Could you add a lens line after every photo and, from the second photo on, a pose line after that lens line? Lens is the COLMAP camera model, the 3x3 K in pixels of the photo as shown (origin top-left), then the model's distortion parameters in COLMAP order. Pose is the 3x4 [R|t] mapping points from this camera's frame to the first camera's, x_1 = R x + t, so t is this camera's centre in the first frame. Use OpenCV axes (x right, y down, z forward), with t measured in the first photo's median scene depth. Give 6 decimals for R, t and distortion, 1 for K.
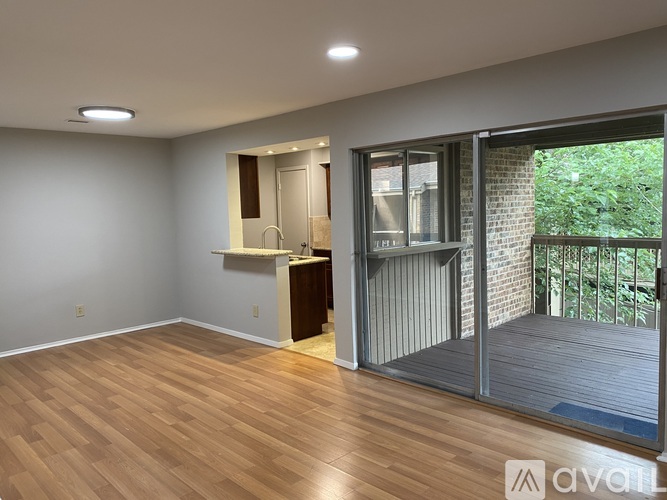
lens RADIAL K [[503.1, 0, 334.9], [0, 503.1, 245.7], [0, 0, 1]] dist [0.085029, -0.134590]
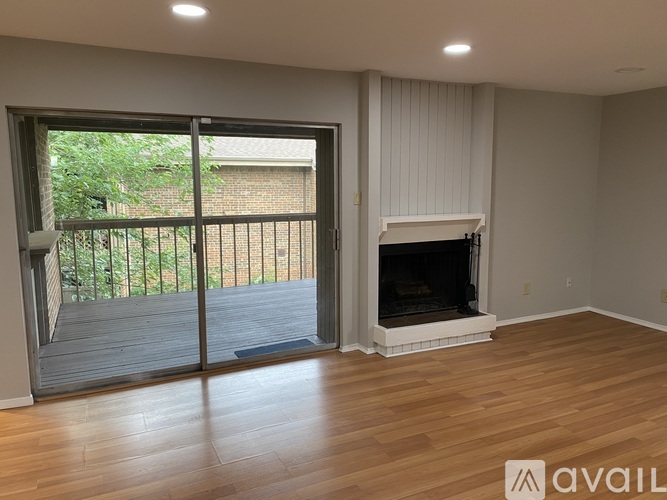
lens RADIAL K [[503.1, 0, 334.9], [0, 503.1, 245.7], [0, 0, 1]] dist [0.085029, -0.134590]
pose [[0.329742, -0.093203, 0.939459, -0.415657], [0.071155, 0.994738, 0.073712, -0.010507], [-0.941386, 0.042541, 0.334638, 0.255972]]
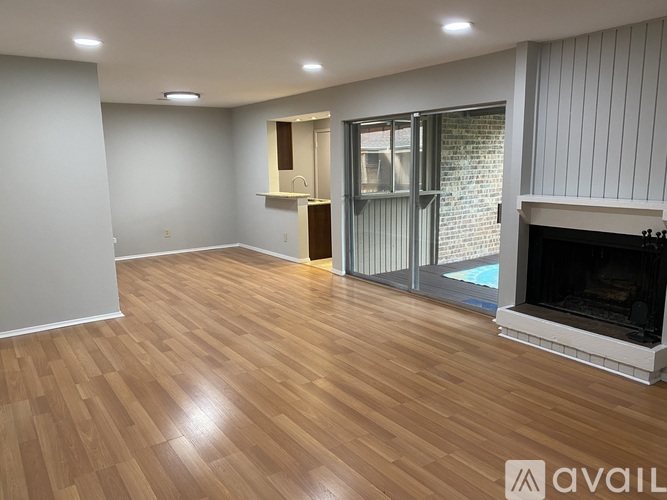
lens RADIAL K [[503.1, 0, 334.9], [0, 503.1, 245.7], [0, 0, 1]] dist [0.085029, -0.134590]
pose [[0.987222, 0.039421, -0.154399, 0.194605], [-0.025319, 0.995413, 0.092260, 0.021380], [0.157328, -0.087172, 0.983692, -0.346894]]
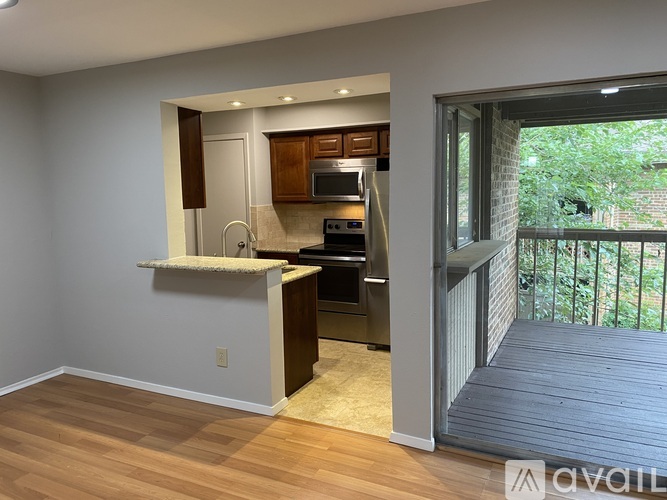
lens RADIAL K [[509.8, 0, 335.1], [0, 509.8, 246.4], [0, 0, 1]] dist [0.009842, 0.001814]
pose [[0.947027, -0.024886, 0.320189, -0.225784], [0.017025, 0.999482, 0.027327, -0.023242], [-0.320703, -0.020428, 0.946960, 0.362596]]
